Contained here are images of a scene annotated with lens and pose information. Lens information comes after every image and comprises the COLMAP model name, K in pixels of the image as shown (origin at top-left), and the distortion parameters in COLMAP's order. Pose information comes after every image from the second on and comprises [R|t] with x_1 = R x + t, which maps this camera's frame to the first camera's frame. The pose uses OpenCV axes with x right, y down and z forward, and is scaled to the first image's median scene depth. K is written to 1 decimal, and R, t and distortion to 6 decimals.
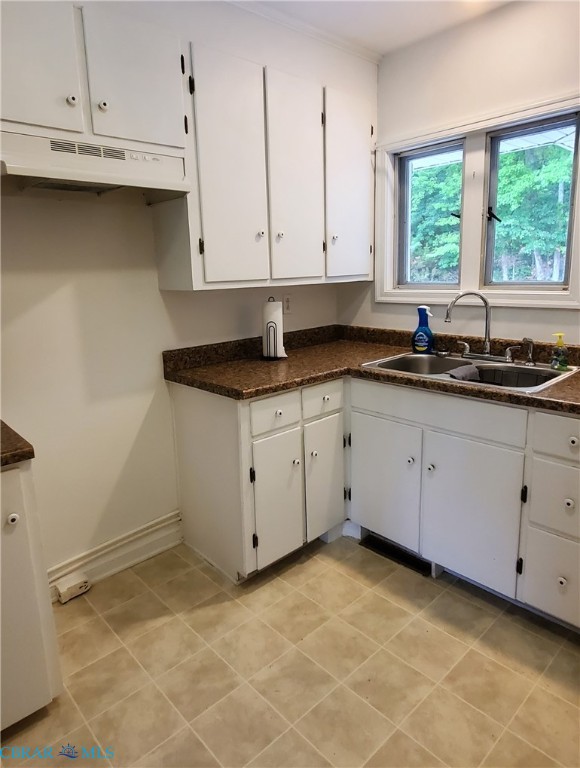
lens RADIAL K [[489.5, 0, 291.5], [0, 489.5, 387.3], [0, 0, 1]] dist [0.007002, -0.001690]
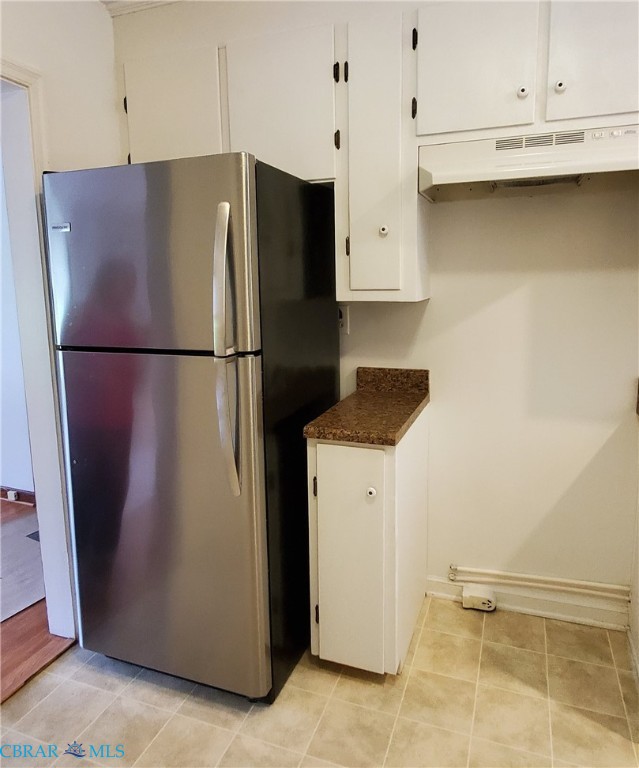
lens RADIAL K [[542.8, 0, 320.0], [0, 542.8, 377.8], [0, 0, 1]] dist [0.016101, -0.003799]
pose [[0.446795, 0.189612, -0.874312, 0.294644], [-0.208872, 0.972382, 0.104141, -0.064608], [0.869912, 0.136090, 0.474060, 0.188321]]
